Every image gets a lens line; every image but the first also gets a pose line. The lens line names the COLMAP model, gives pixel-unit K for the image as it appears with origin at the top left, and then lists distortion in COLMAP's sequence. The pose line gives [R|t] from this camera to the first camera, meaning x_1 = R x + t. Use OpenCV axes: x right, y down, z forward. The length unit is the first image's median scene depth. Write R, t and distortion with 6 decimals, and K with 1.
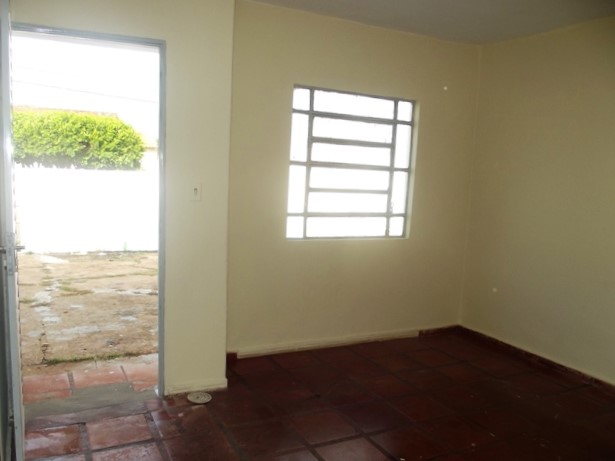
lens RADIAL K [[524.1, 0, 307.5], [0, 524.1, 230.5], [0, 0, 1]] dist [-0.043047, 0.001599]
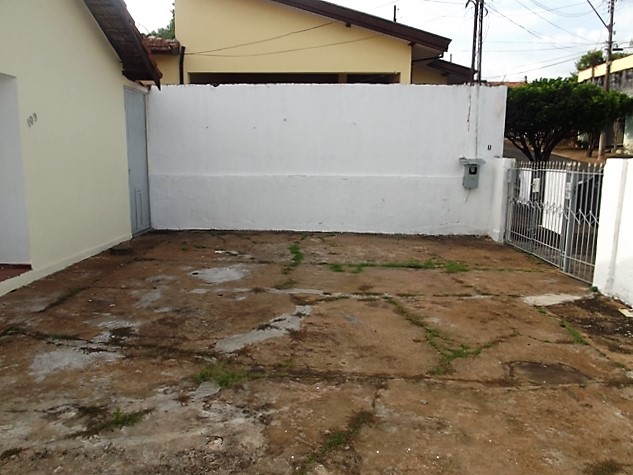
lens RADIAL K [[539.4, 0, 316.5], [0, 539.4, 237.5], [0, 0, 1]] dist [-0.043047, 0.001599]
pose [[-0.470372, 0.081859, -0.878664, 0.323901], [-0.124997, 0.979469, 0.158164, -0.128848], [0.873571, 0.184226, -0.450482, 1.548087]]
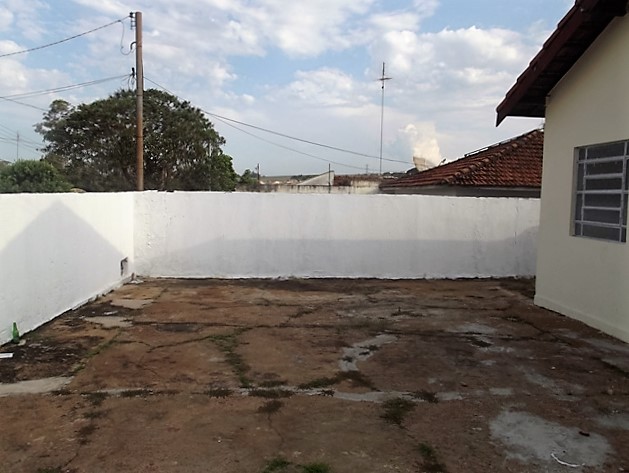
lens RADIAL K [[536.0, 0, 314.5], [0, 536.0, 236.5], [0, 0, 1]] dist [-0.043047, 0.001599]
pose [[0.409323, -0.108602, 0.905903, -1.197953], [0.093523, 0.992655, 0.076745, -0.134356], [-0.907583, 0.053309, 0.416474, 0.836594]]
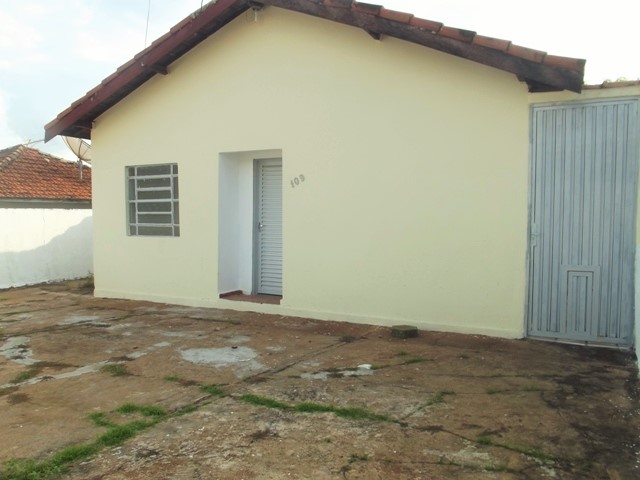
lens RADIAL K [[532.2, 0, 320.0], [0, 532.2, 240.0], [0, 0, 1]] dist [-0.049111, -0.004620]
pose [[-0.572705, -0.081958, 0.815654, -1.416929], [0.060759, 0.988009, 0.141938, -0.158925], [-0.817507, 0.130847, -0.560858, 1.207545]]
